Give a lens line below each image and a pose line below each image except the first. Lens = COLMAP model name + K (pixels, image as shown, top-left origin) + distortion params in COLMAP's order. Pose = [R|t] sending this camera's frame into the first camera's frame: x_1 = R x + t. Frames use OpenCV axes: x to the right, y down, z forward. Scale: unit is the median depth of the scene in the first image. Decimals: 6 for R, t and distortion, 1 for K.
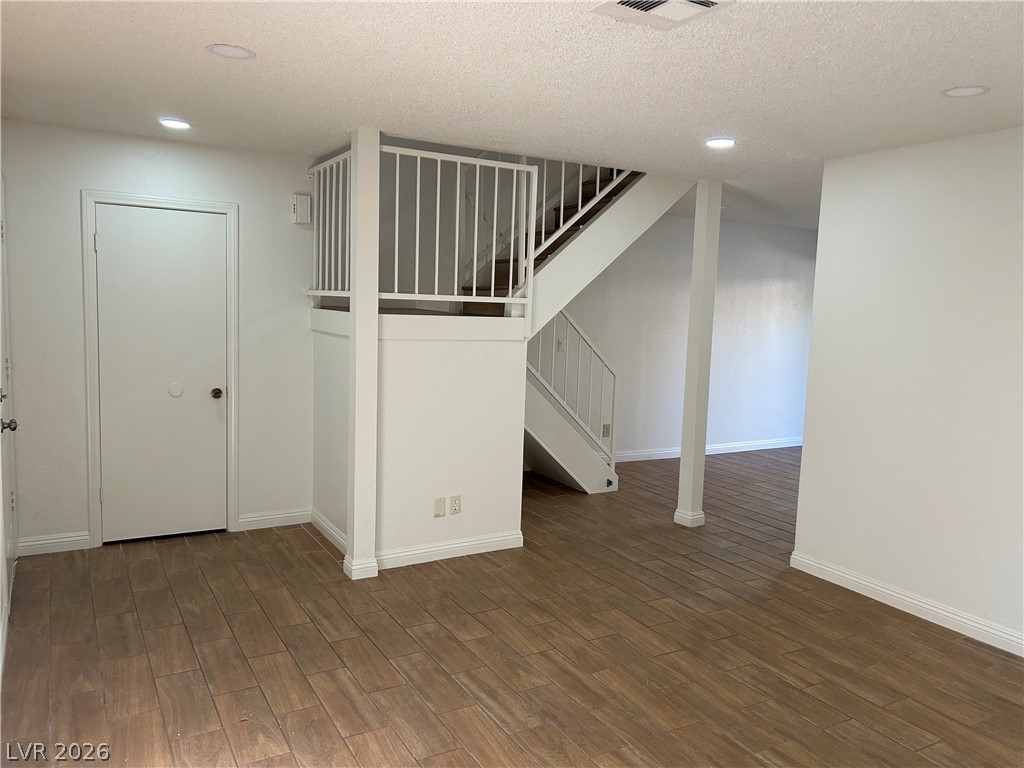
lens RADIAL K [[782.2, 0, 515.8], [0, 782.2, 390.2], [0, 0, 1]] dist [0.058996, -0.032430]
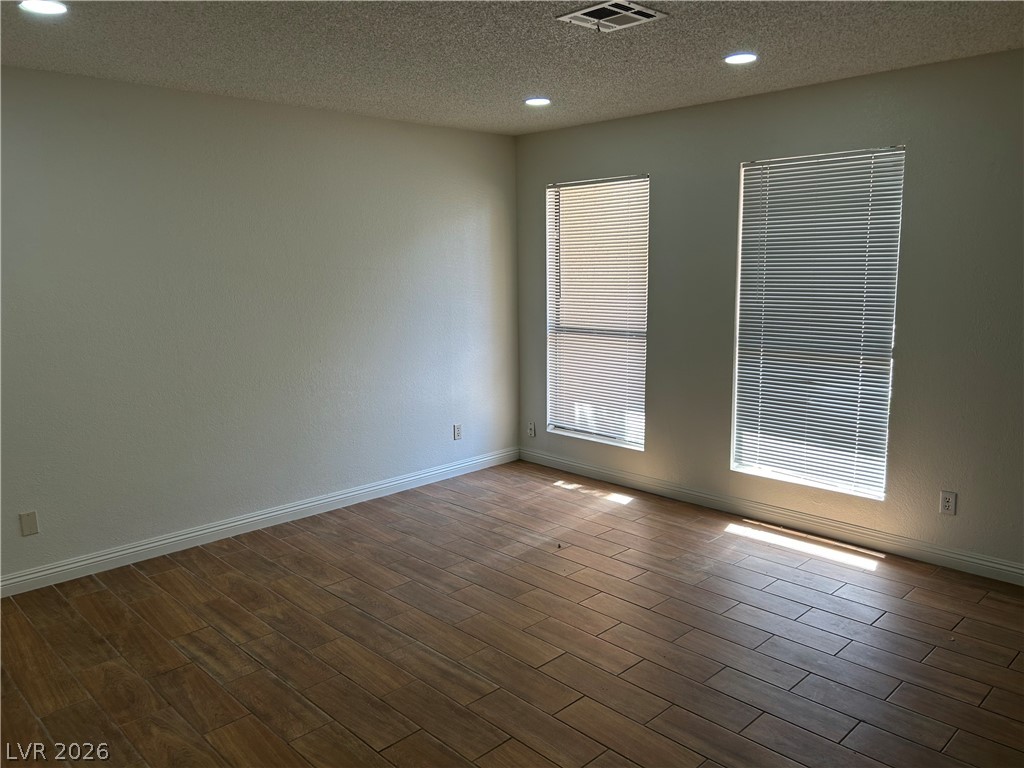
lens RADIAL K [[782.2, 0, 511.3], [0, 782.2, 378.6], [0, 0, 1]] dist [0.058996, -0.032430]
pose [[-0.972334, 0.014546, -0.233142, 0.366144], [-0.049240, 0.962871, 0.265435, -0.137798], [0.228347, 0.269571, -0.935515, 1.302089]]
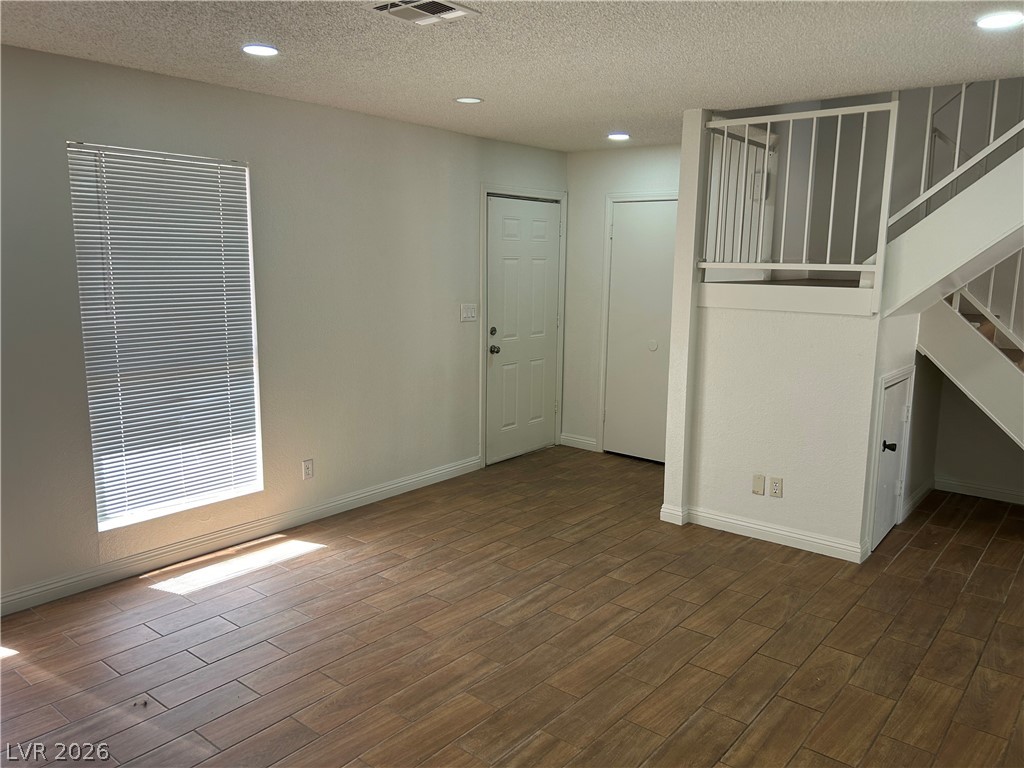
lens RADIAL K [[782.2, 0, 516.5], [0, 782.2, 381.1], [0, 0, 1]] dist [0.058996, -0.032430]
pose [[0.350259, 0.117757, -0.929221, 0.792826], [-0.120892, 0.989451, 0.079821, -0.020203], [0.928819, 0.084377, 0.360800, 0.420095]]
